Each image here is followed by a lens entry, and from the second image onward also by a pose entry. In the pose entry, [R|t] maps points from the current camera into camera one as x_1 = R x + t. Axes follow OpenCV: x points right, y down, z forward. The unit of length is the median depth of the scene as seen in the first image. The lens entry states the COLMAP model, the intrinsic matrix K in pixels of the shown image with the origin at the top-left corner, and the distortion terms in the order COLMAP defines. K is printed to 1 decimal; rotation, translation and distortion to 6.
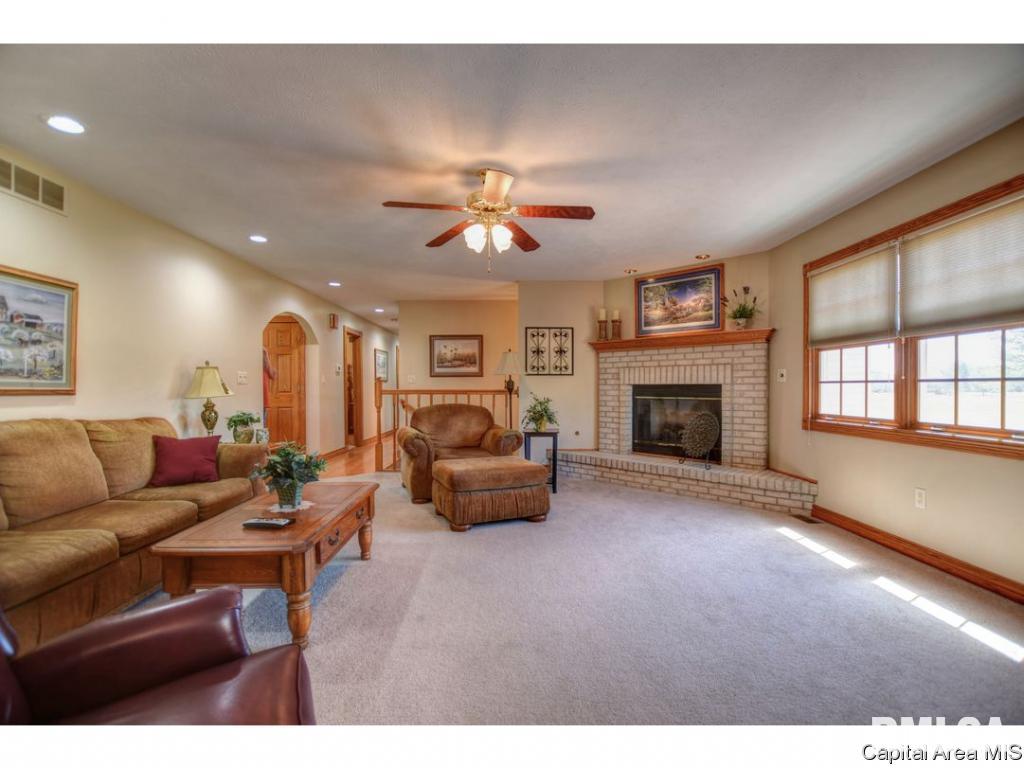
lens RADIAL K [[449.6, 0, 516.5], [0, 449.6, 388.3], [0, 0, 1]] dist [-0.019514, 0.000198]
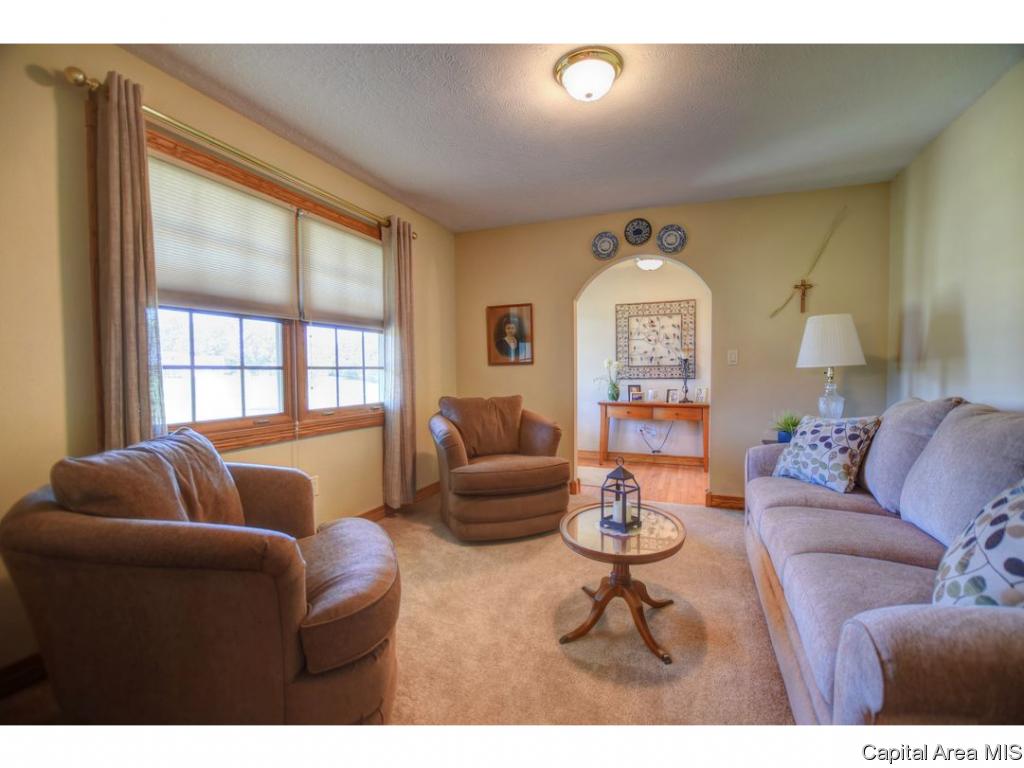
lens RADIAL K [[449.6, 0, 516.5], [0, 449.6, 388.3], [0, 0, 1]] dist [-0.019514, 0.000198]
pose [[-0.924970, -0.007847, 0.379959, 0.058632], [0.008225, 0.999139, 0.040657, -0.004731], [-0.379951, 0.040732, -0.924109, 0.977686]]
